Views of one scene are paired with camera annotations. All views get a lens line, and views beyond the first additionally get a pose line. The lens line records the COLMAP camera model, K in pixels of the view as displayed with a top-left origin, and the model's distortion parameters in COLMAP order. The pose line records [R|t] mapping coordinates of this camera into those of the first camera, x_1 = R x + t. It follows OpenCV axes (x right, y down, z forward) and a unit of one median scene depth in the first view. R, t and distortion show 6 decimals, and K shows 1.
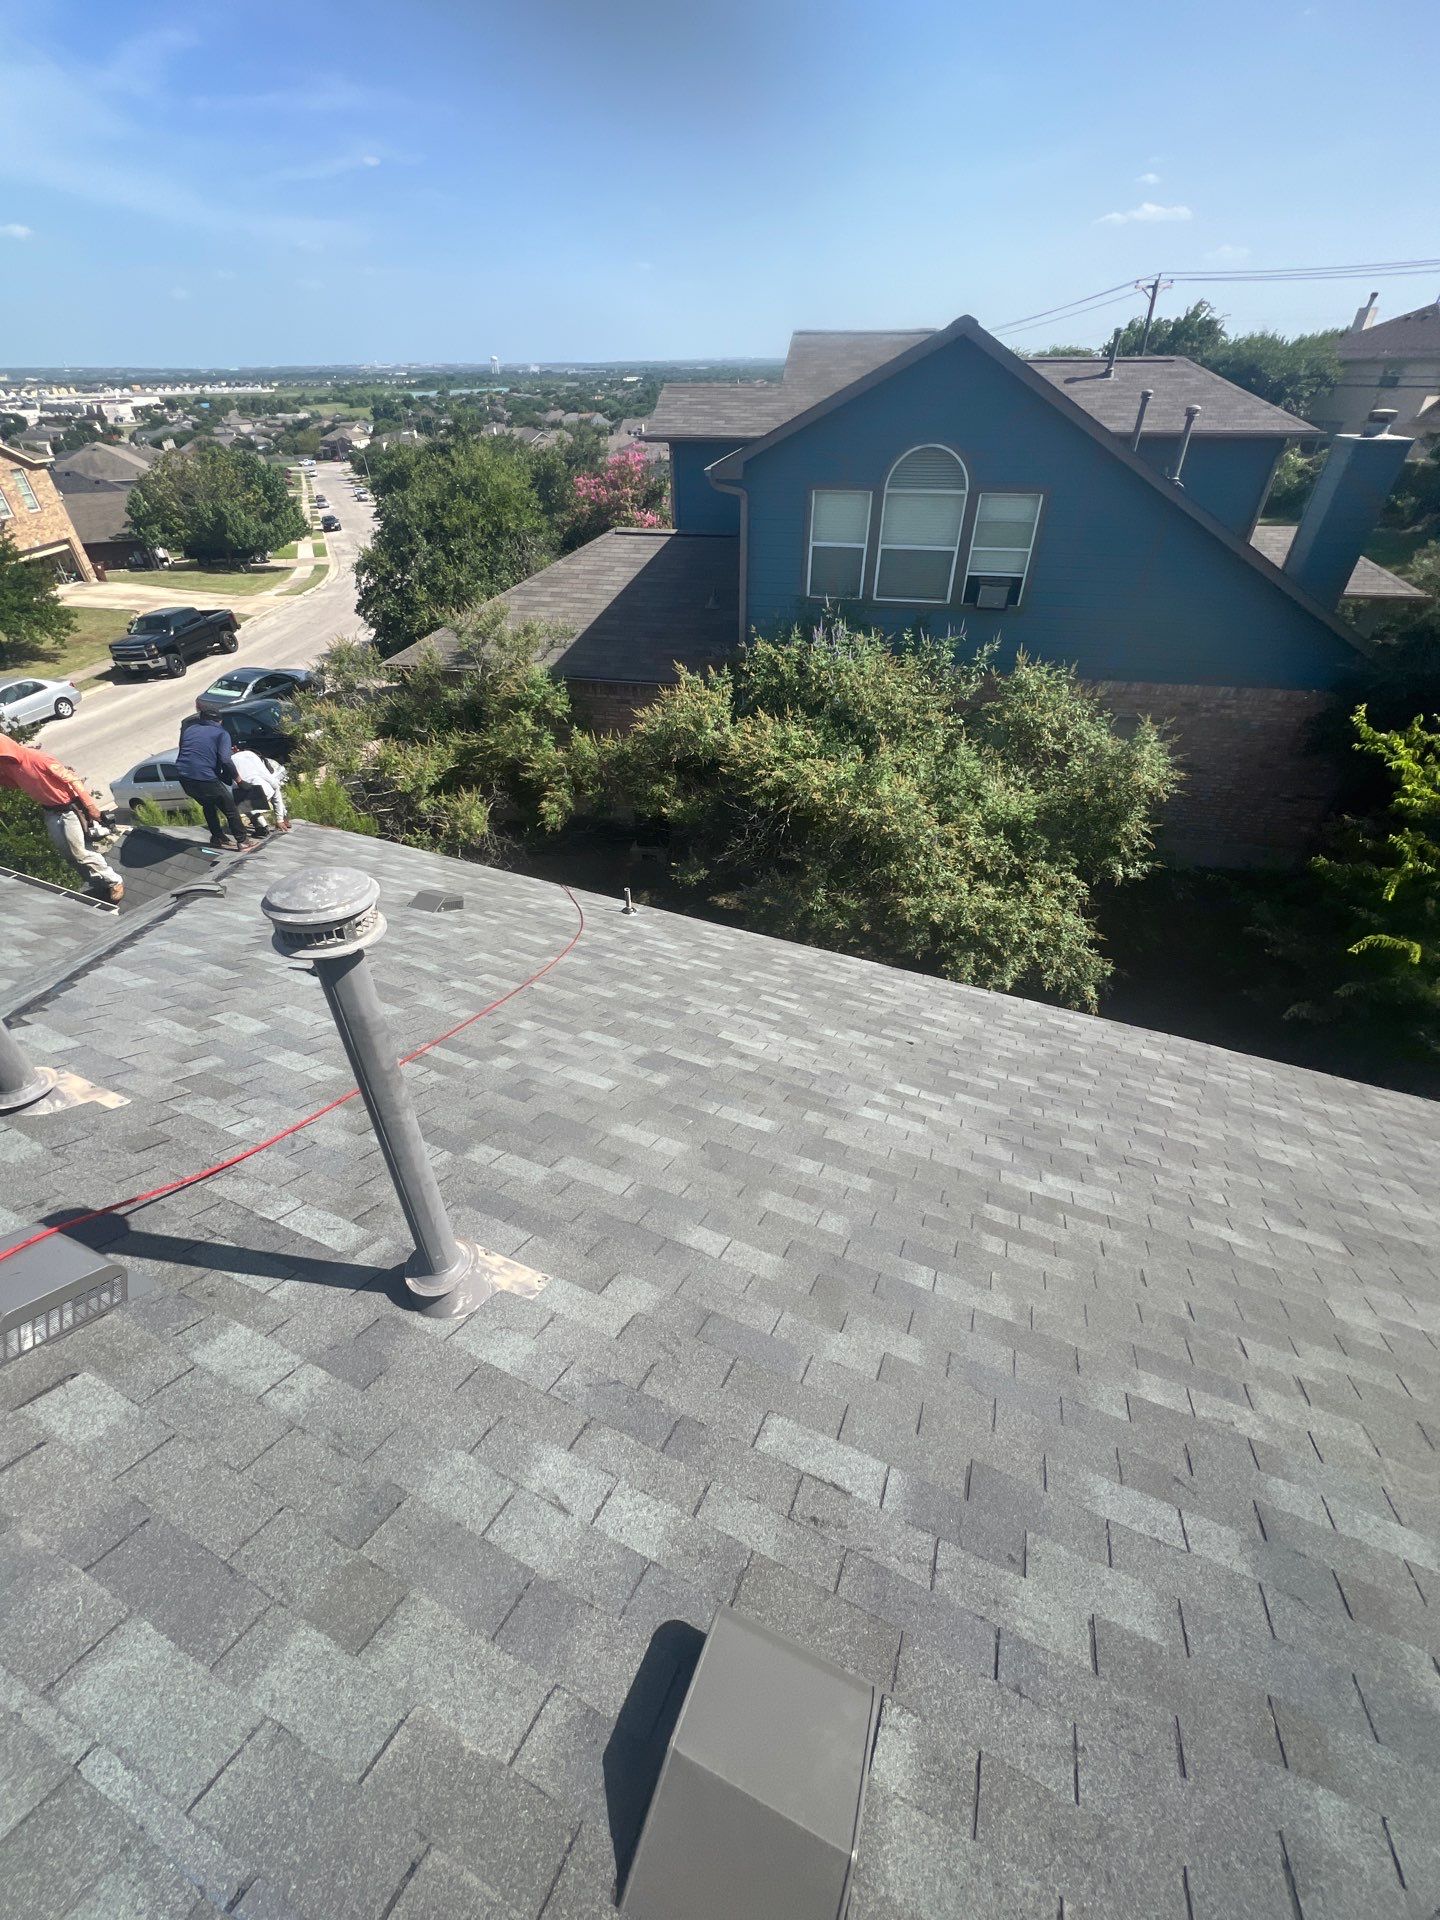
lens RADIAL K [[768.6, 0, 713.9], [0, 768.6, 962.0], [0, 0, 1]] dist [-0.002429, 0.000727]
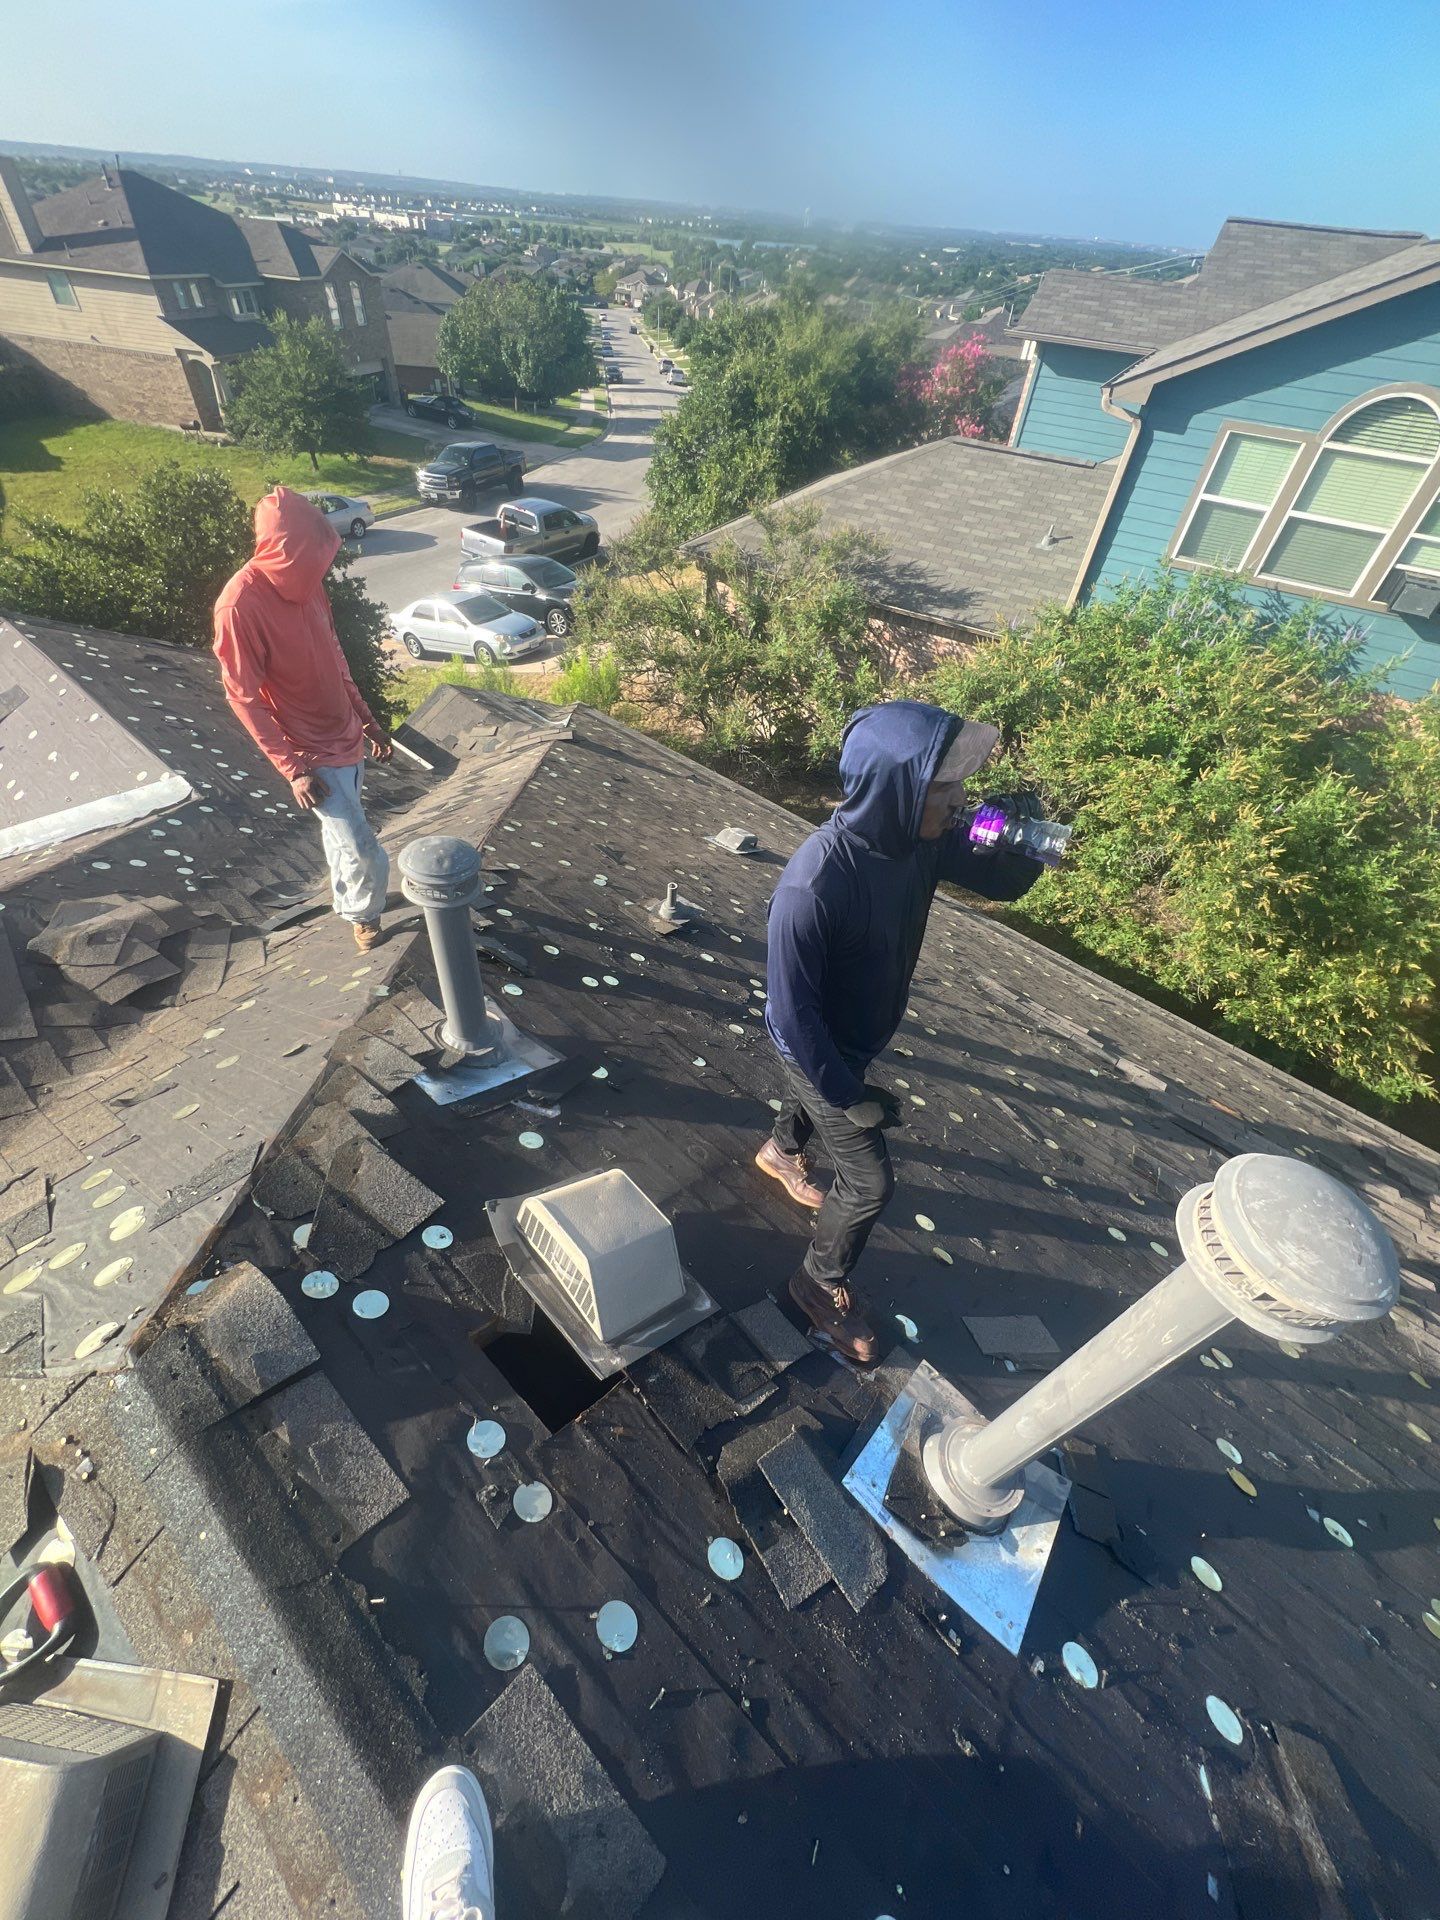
lens RADIAL K [[768.6, 0, 715.0], [0, 768.6, 961.3], [0, 0, 1]] dist [-0.002429, 0.000727]
pose [[0.949837, 0.265184, -0.165793, -0.131163], [-0.246623, 0.961100, 0.124353, -0.029279], [0.192320, -0.077227, 0.978289, 0.035607]]
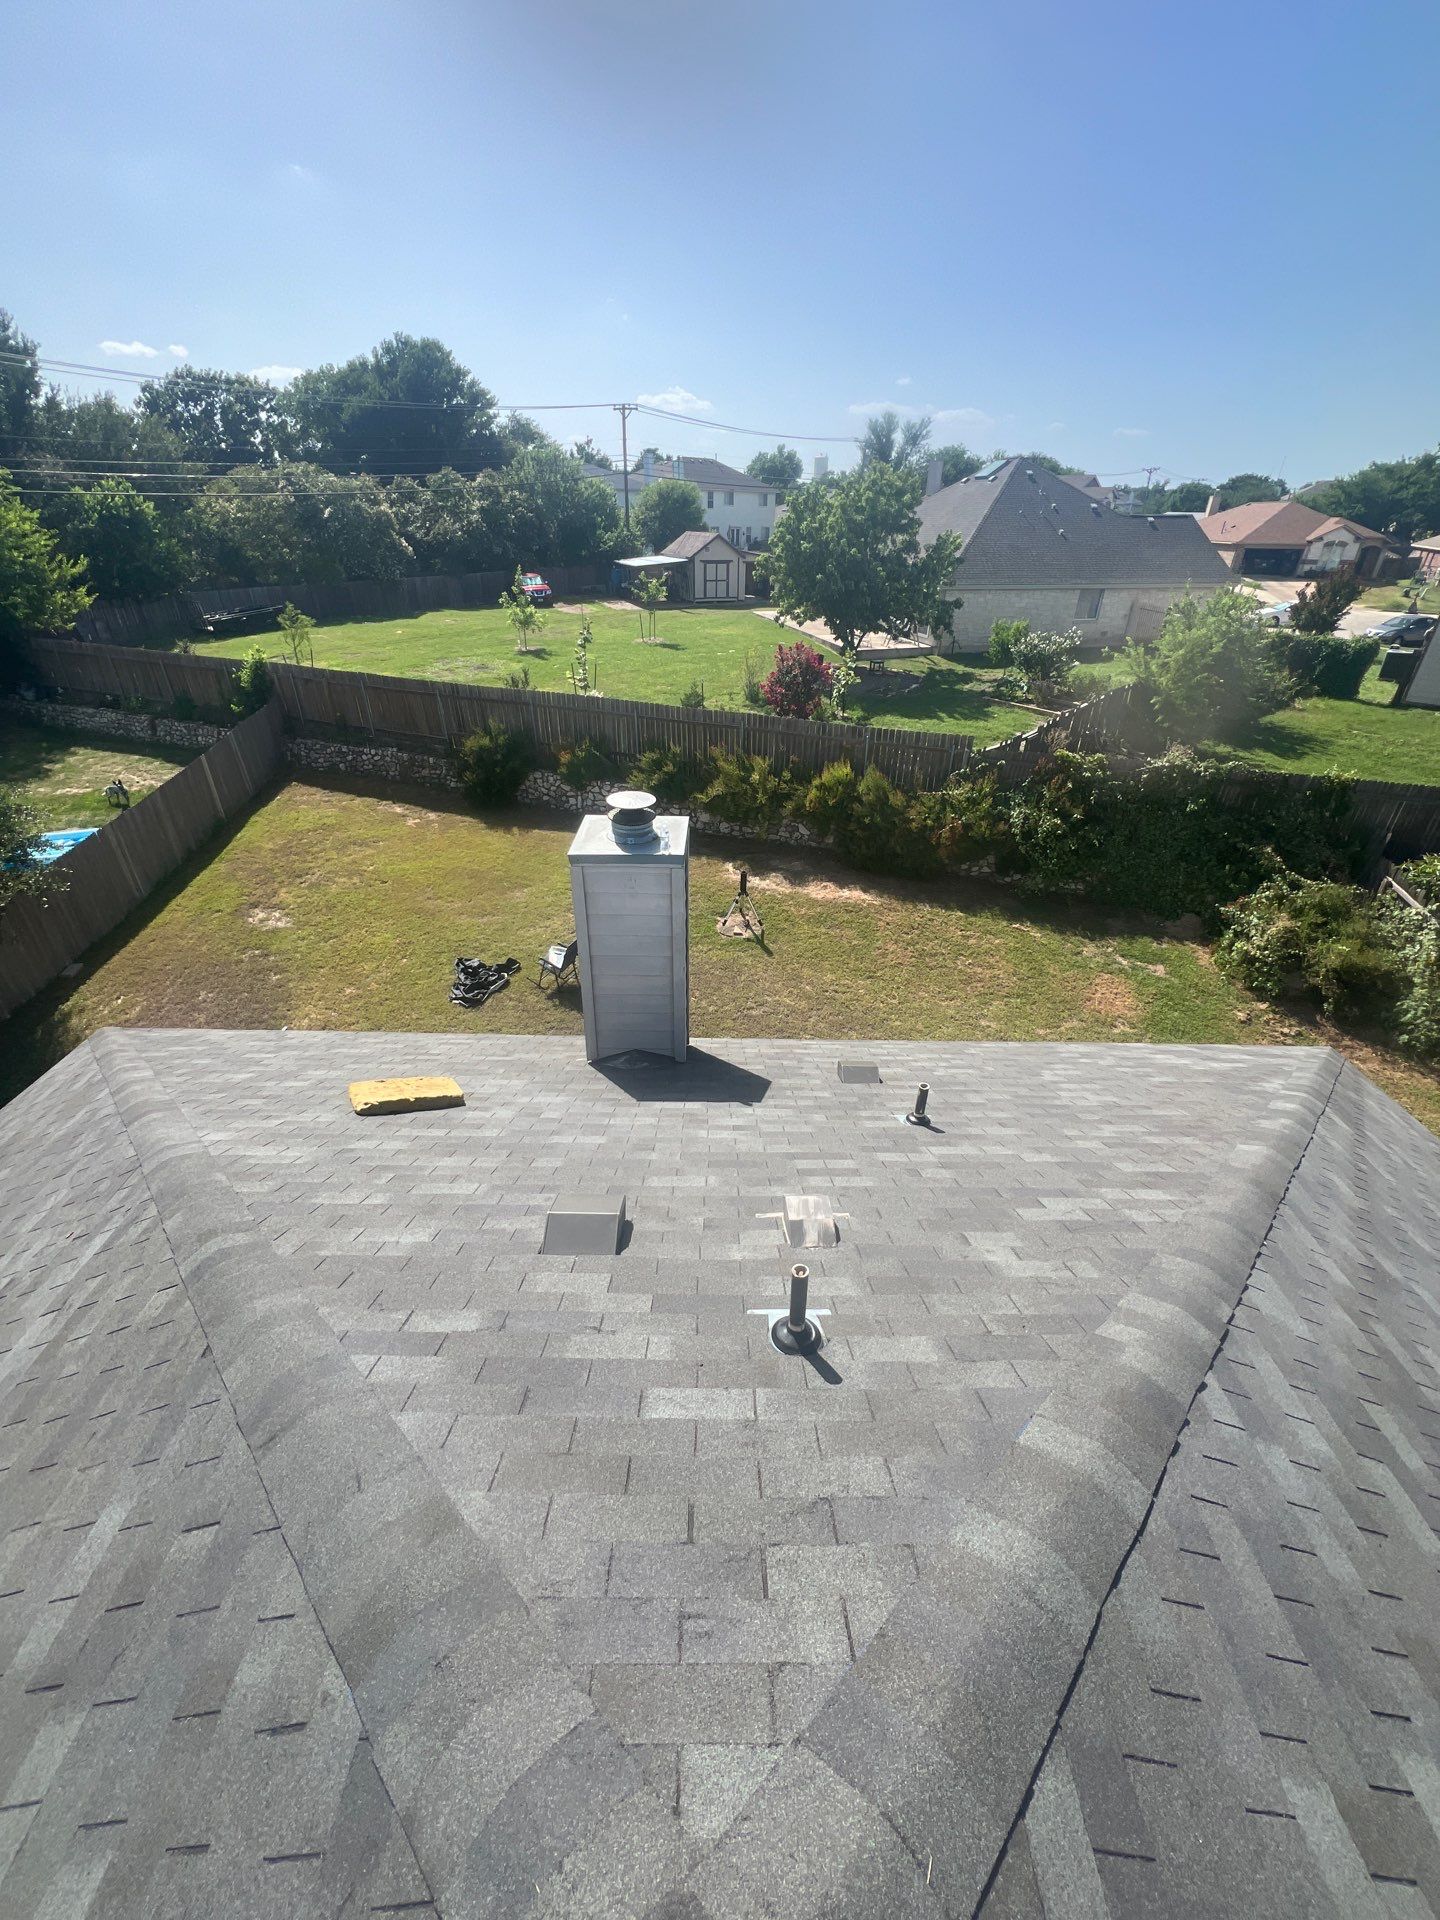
lens RADIAL K [[768.6, 0, 719.4], [0, 768.6, 962.8], [0, 0, 1]] dist [-0.002429, 0.000727]
pose [[-0.403721, -0.456153, 0.793054, 0.012090], [0.554330, 0.567639, 0.608691, 0.024602], [-0.727824, 0.685354, 0.023691, -0.036303]]
